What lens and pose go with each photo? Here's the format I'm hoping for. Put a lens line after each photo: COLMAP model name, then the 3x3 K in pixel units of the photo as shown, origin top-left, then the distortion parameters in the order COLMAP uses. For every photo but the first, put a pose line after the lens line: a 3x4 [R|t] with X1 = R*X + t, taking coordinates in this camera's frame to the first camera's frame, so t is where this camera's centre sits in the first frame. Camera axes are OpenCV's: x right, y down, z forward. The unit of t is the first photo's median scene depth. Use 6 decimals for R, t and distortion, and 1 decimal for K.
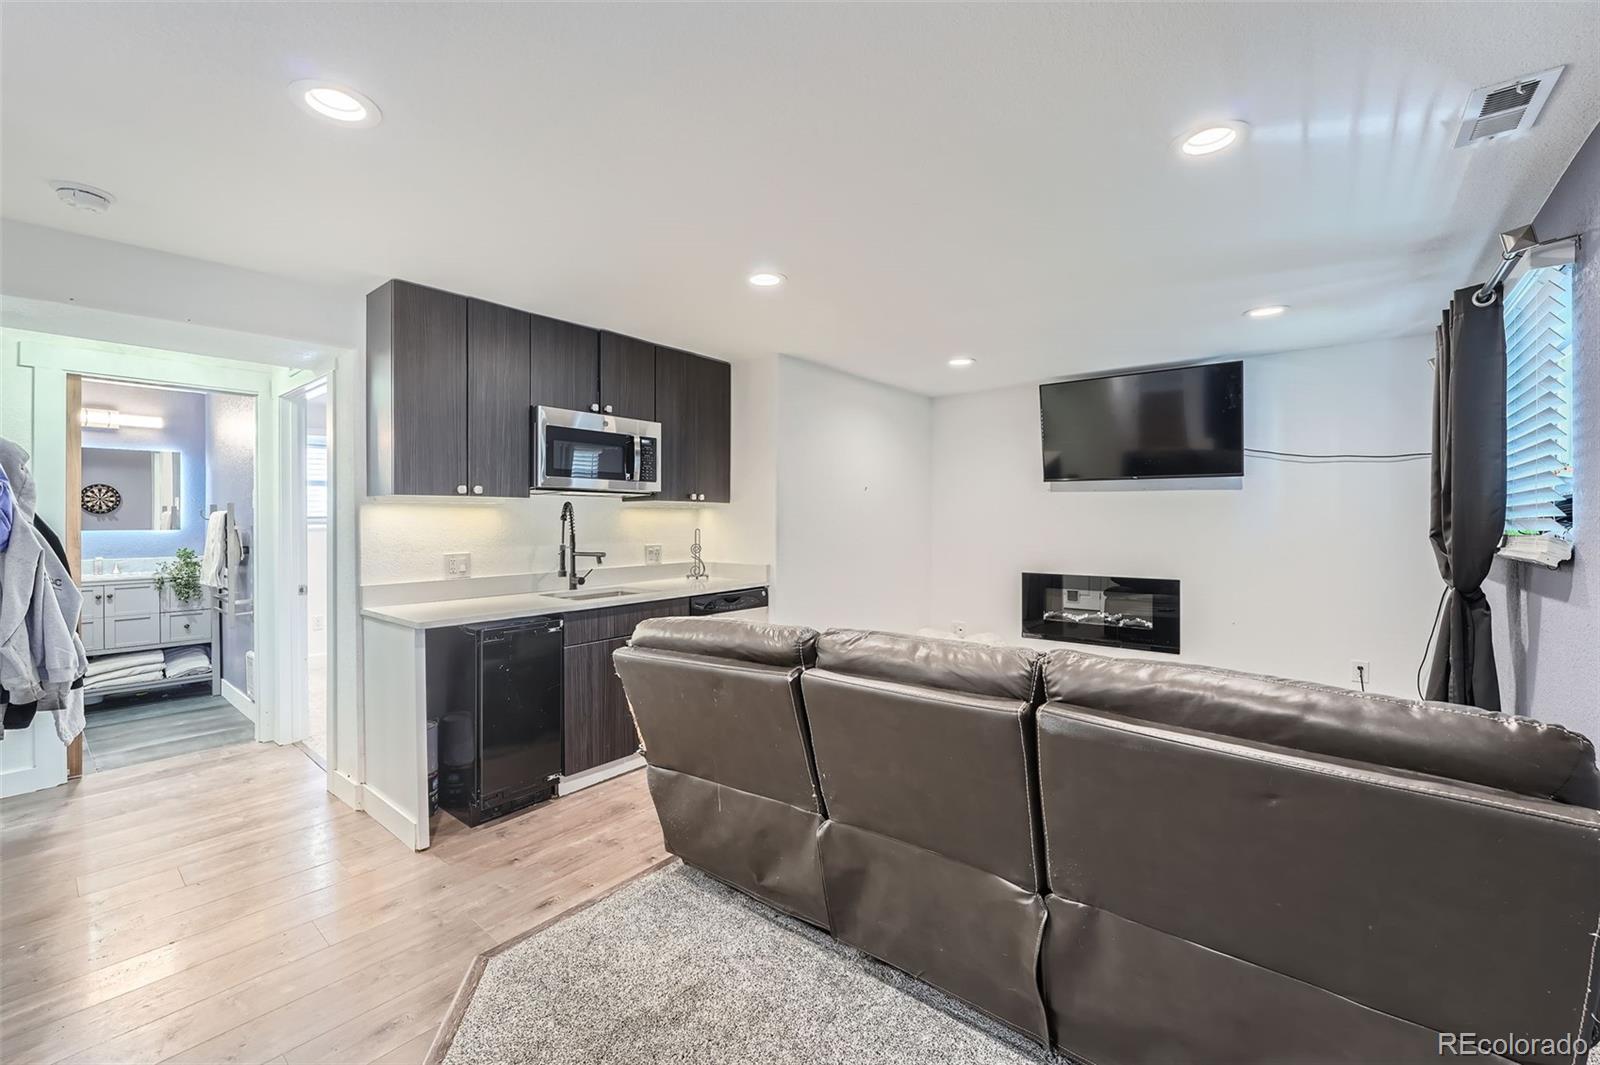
lens RADIAL K [[655.4, 0, 795.0], [0, 655.4, 529.5], [0, 0, 1]] dist [-0.003856, -0.000350]
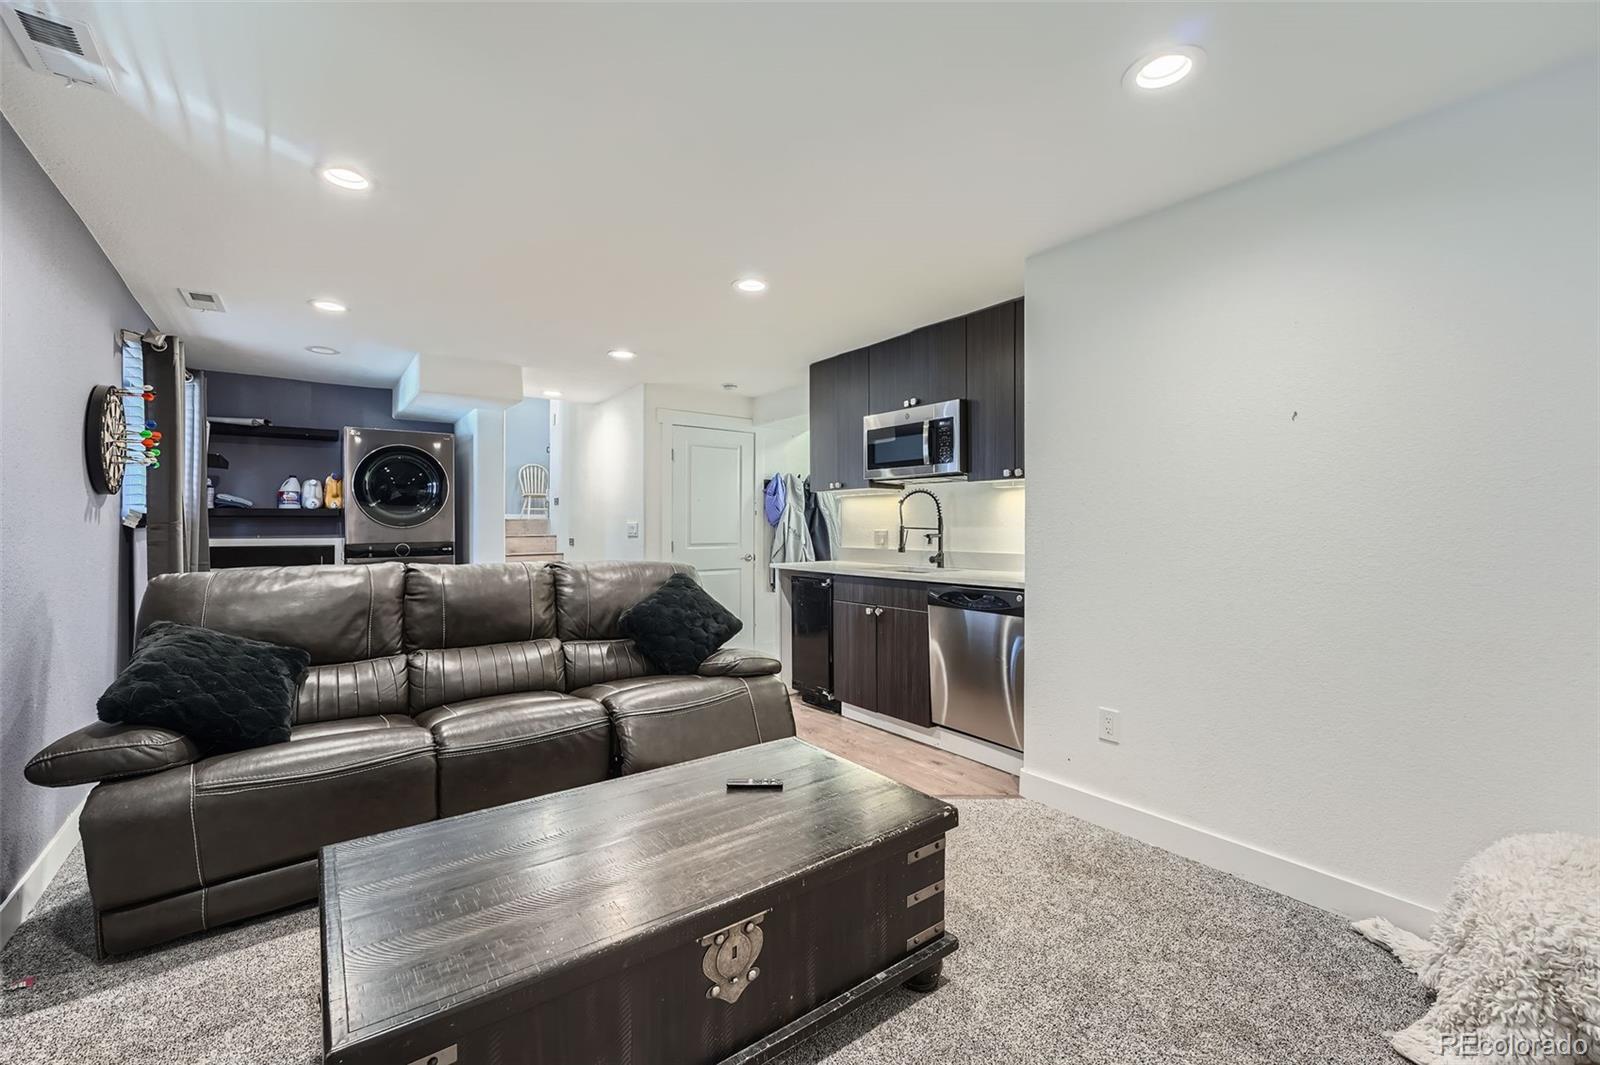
lens RADIAL K [[655.4, 0, 800.7], [0, 655.4, 523.7], [0, 0, 1]] dist [-0.003856, -0.000350]
pose [[-0.219636, 0.000437, -0.975582, 0.900942], [-0.015435, 0.999873, 0.003923, 0.020425], [0.975460, 0.015920, -0.219601, 1.157045]]
